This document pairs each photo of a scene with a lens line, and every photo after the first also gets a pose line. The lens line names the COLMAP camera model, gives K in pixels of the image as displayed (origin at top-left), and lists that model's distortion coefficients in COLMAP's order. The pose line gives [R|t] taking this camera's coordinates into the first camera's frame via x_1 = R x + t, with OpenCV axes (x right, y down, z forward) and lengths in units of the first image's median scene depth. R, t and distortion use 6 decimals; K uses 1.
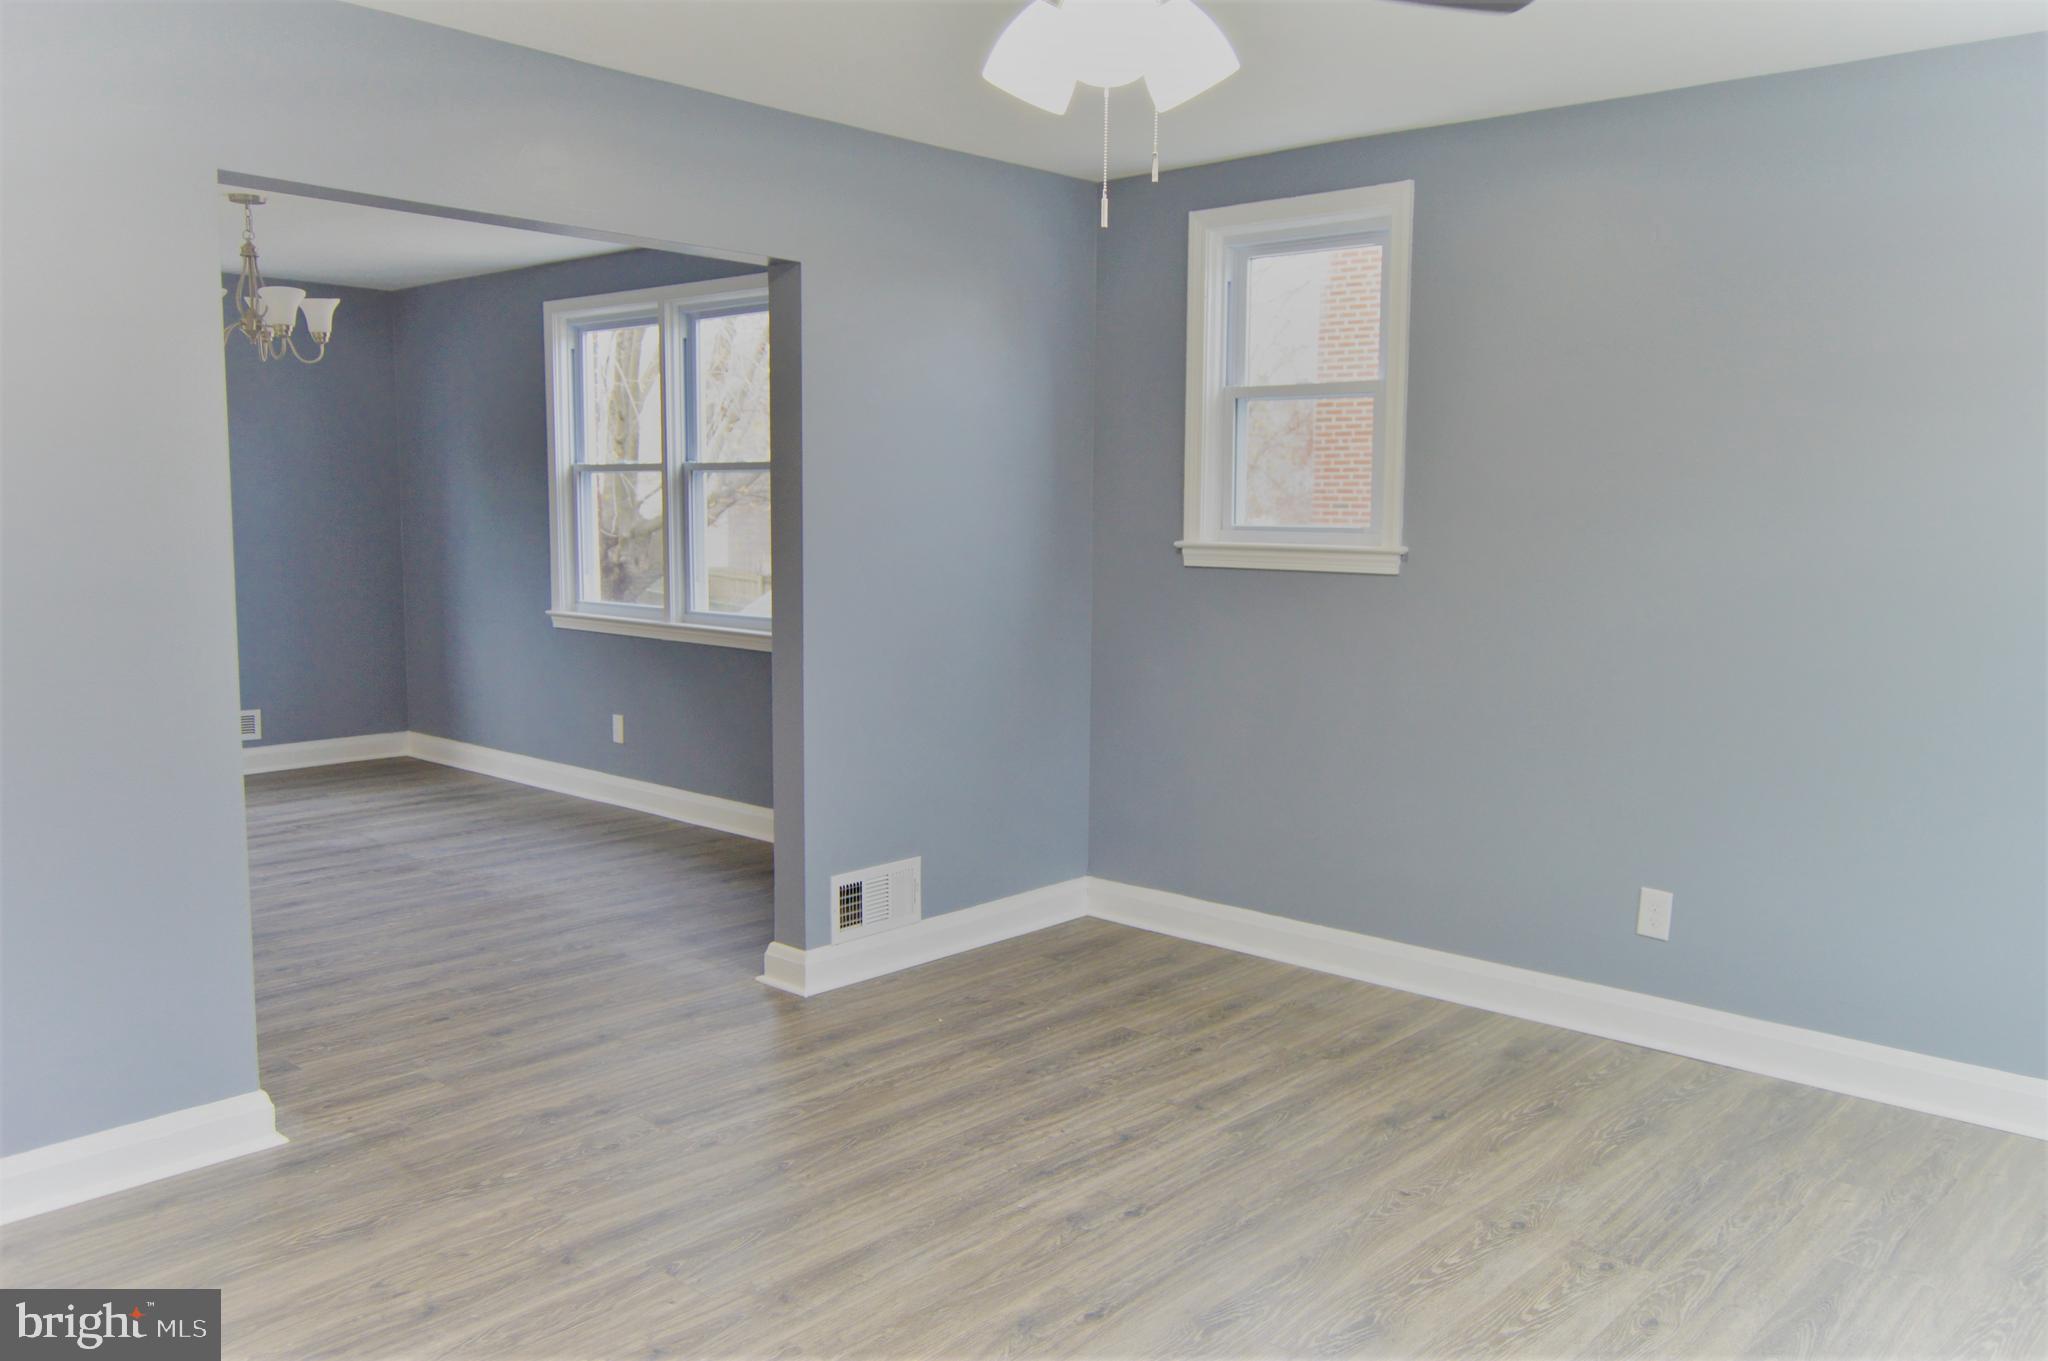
lens RADIAL K [[1604.2, 0, 1032.6], [0, 1604.2, 672.4], [0, 0, 1]] dist [-0.019079, 0.013110]
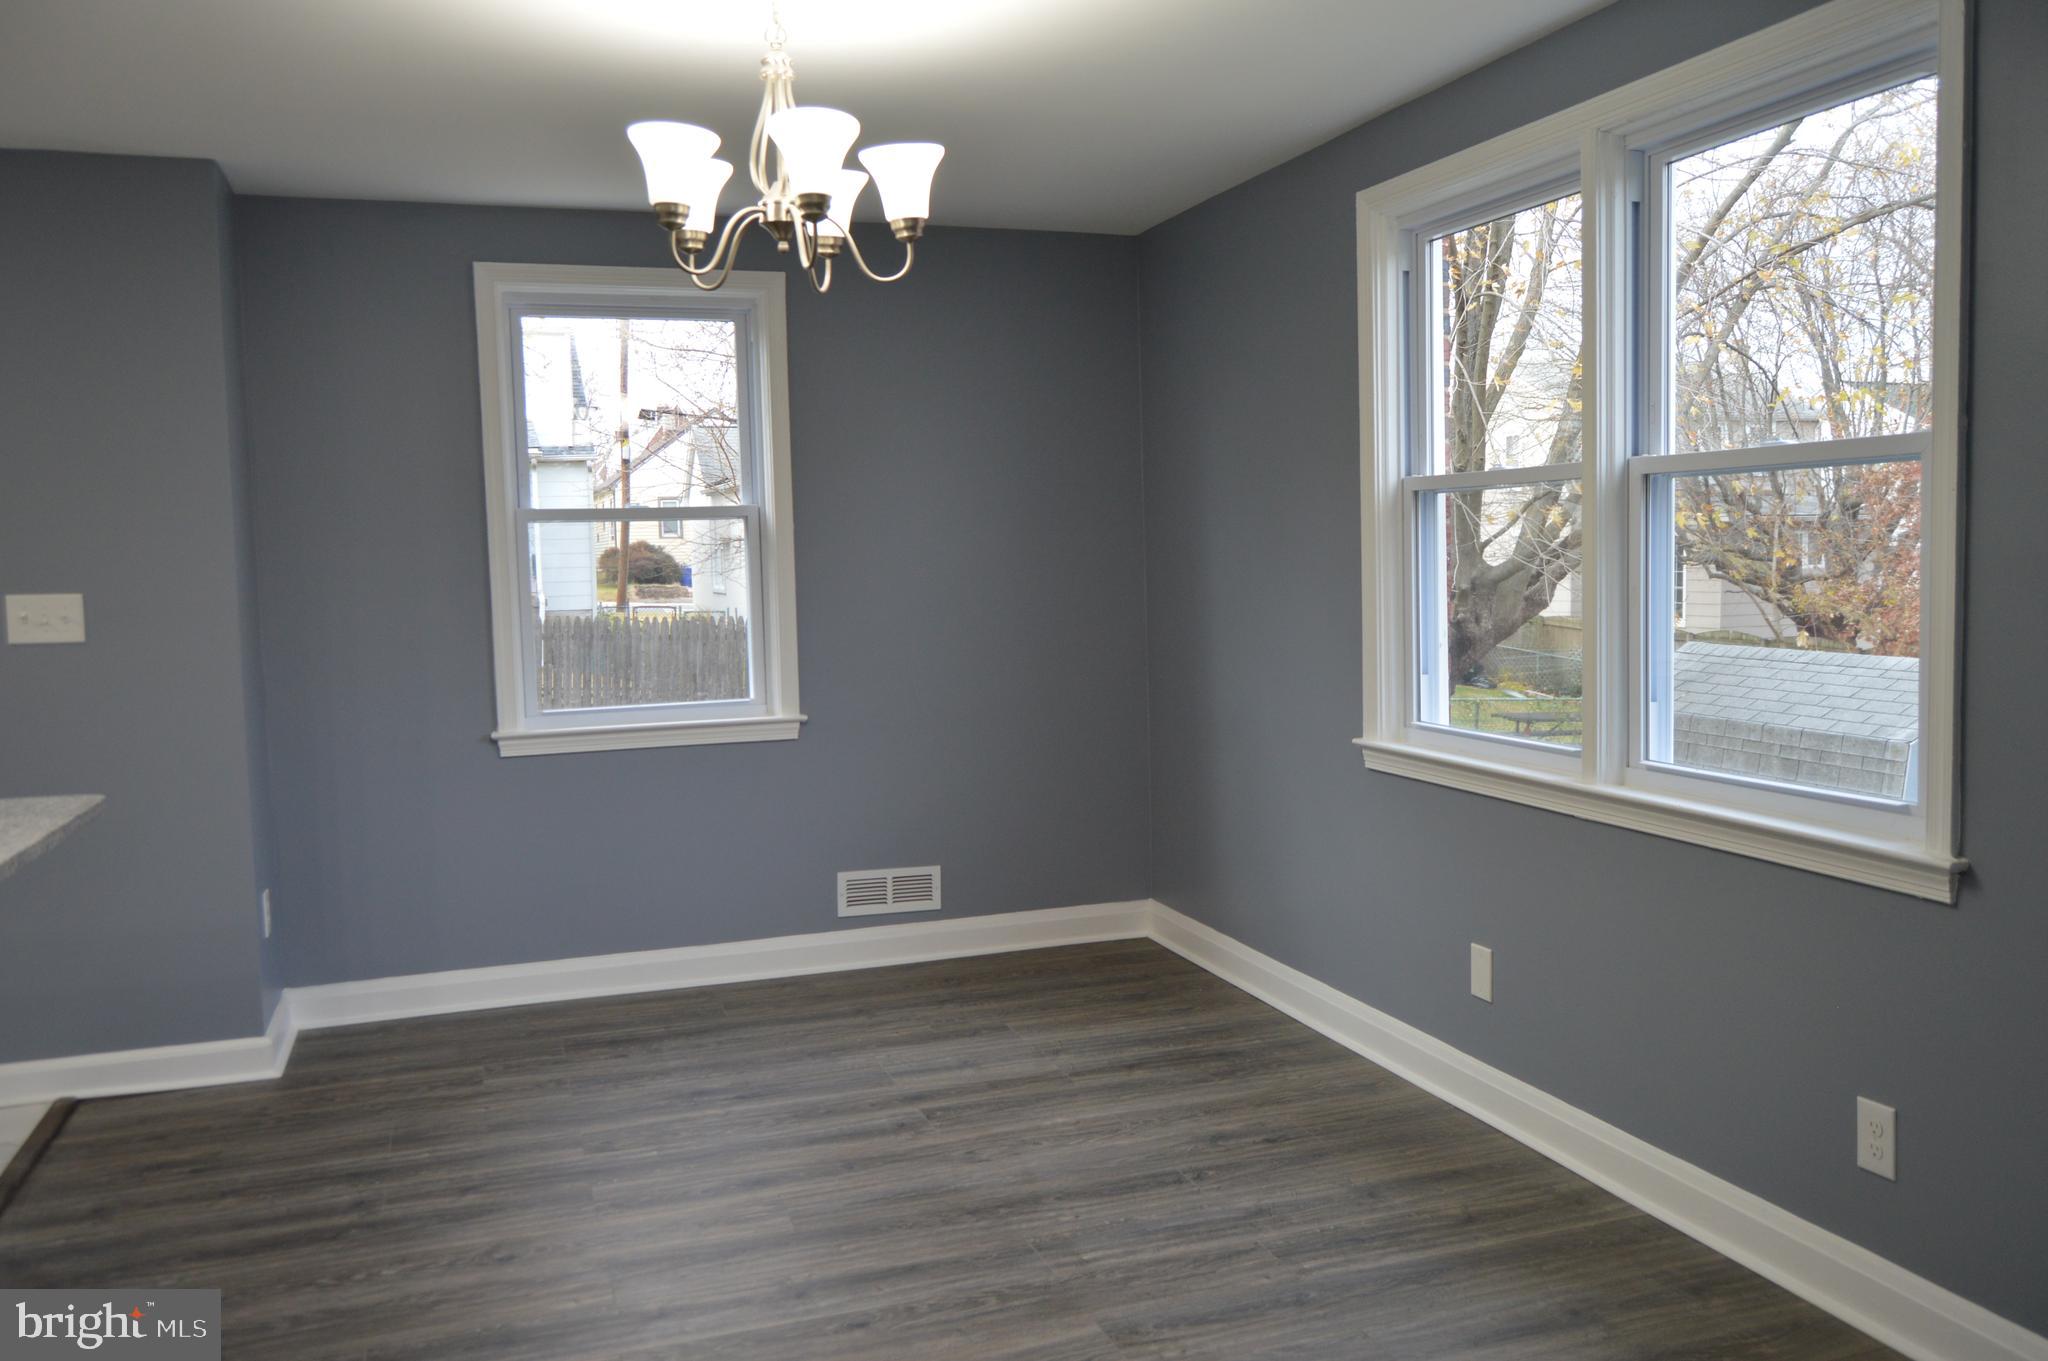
lens RADIAL K [[1604.2, 0, 1035.7], [0, 1604.2, 672.3], [0, 0, 1]] dist [-0.019079, 0.013110]
pose [[0.878272, 0.008657, -0.478083, -0.130760], [-0.021039, 0.999567, -0.020551, -0.047851], [0.477698, 0.028108, 0.878074, 0.445147]]
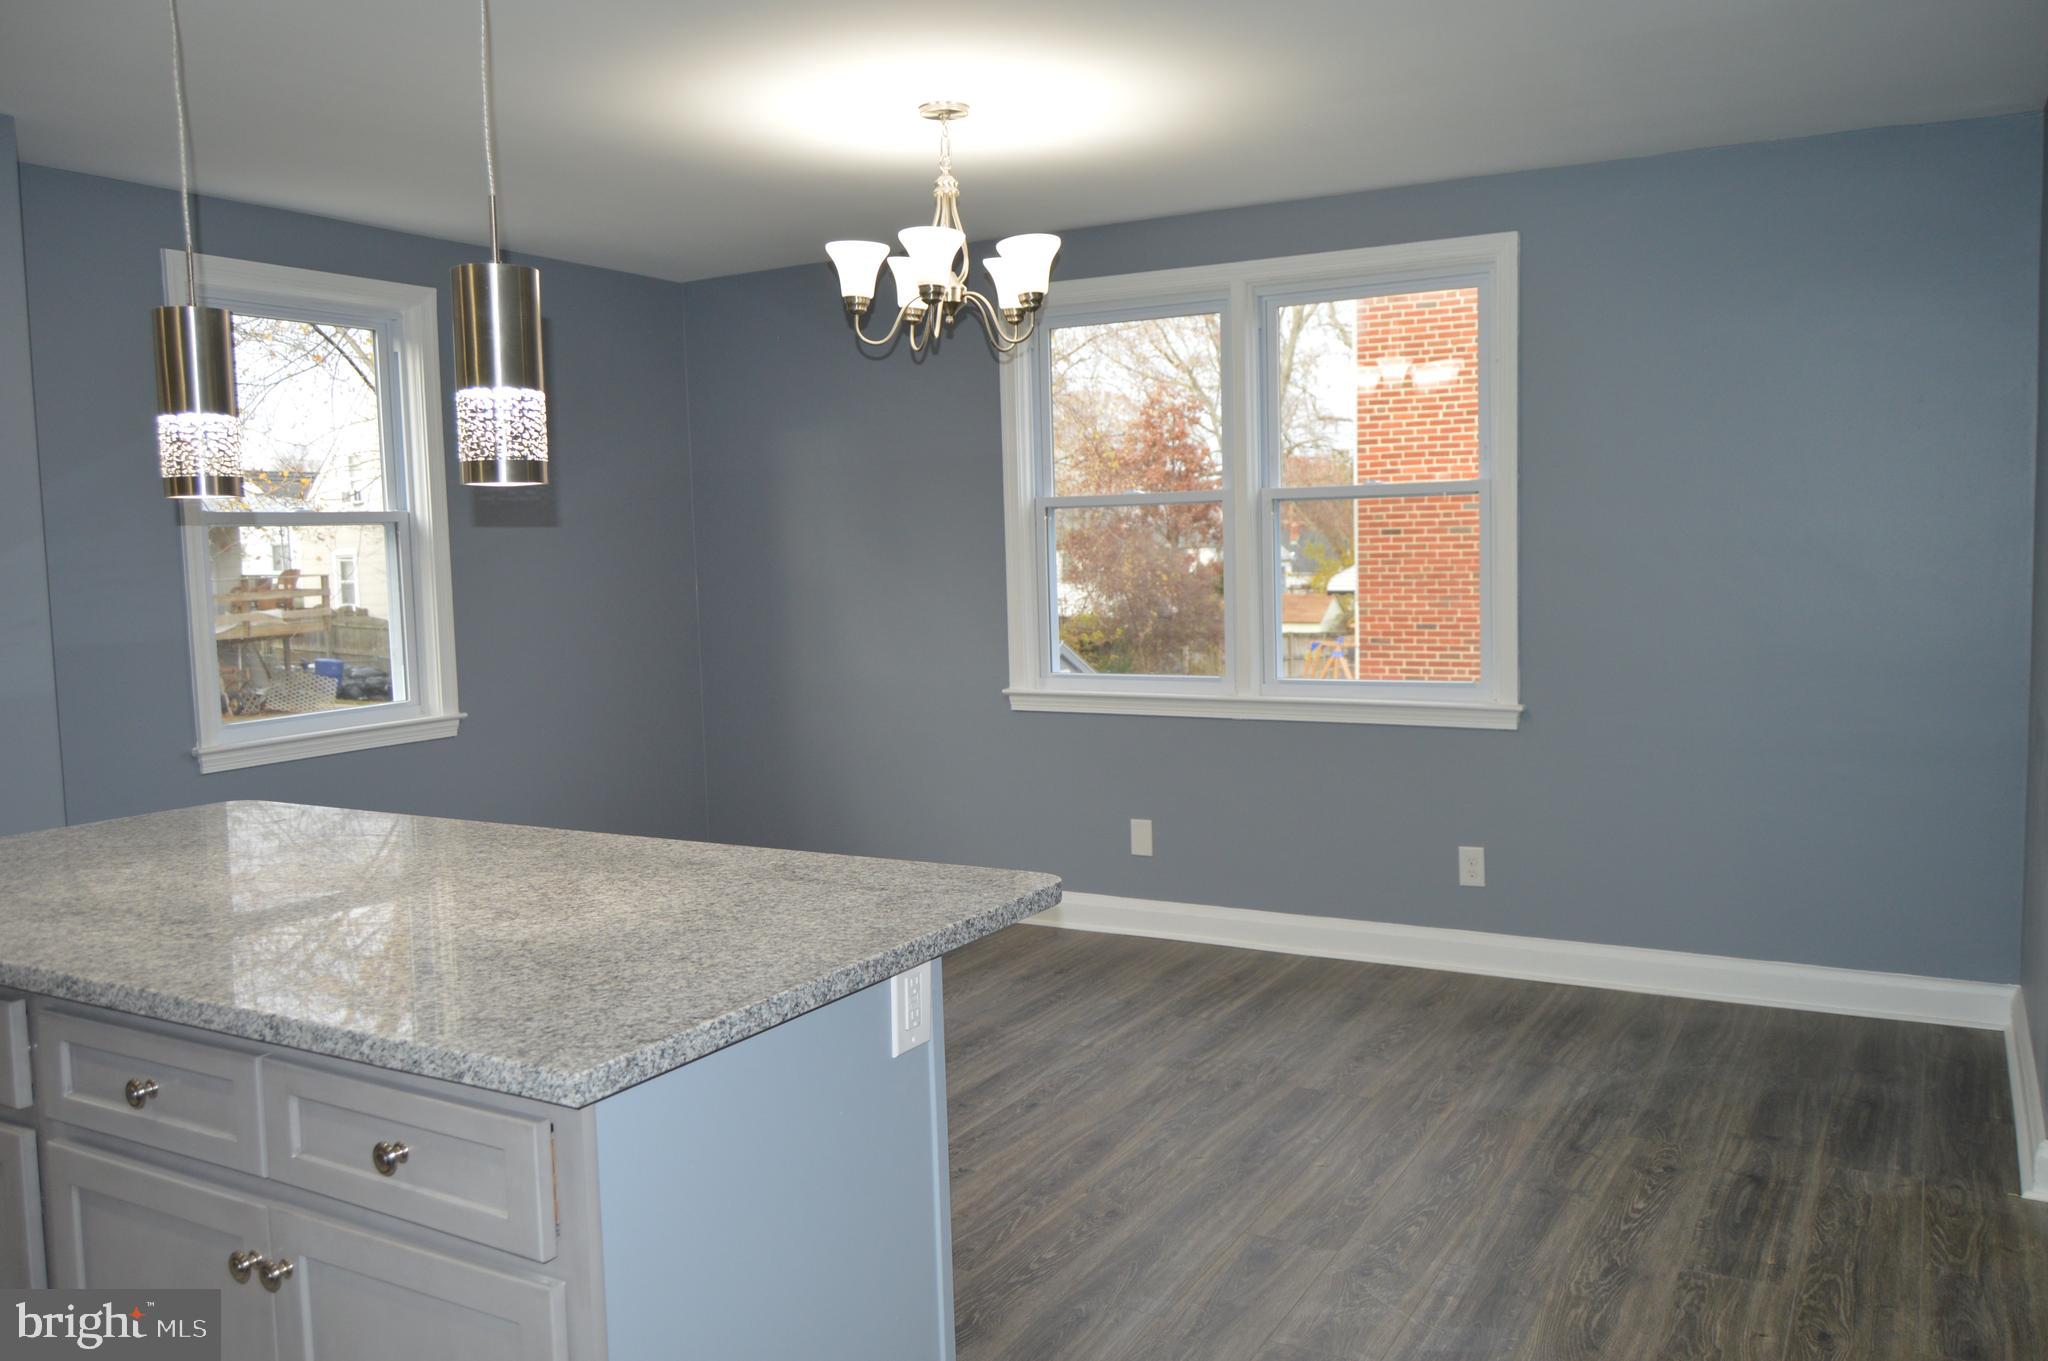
lens RADIAL K [[1604.2, 0, 1013.8], [0, 1604.2, 680.2], [0, 0, 1]] dist [-0.019079, 0.013110]
pose [[0.977446, -0.053040, 0.204414, -0.455325], [0.057230, 0.998254, -0.014637, -0.031269], [-0.203281, 0.026006, 0.978775, 0.245654]]
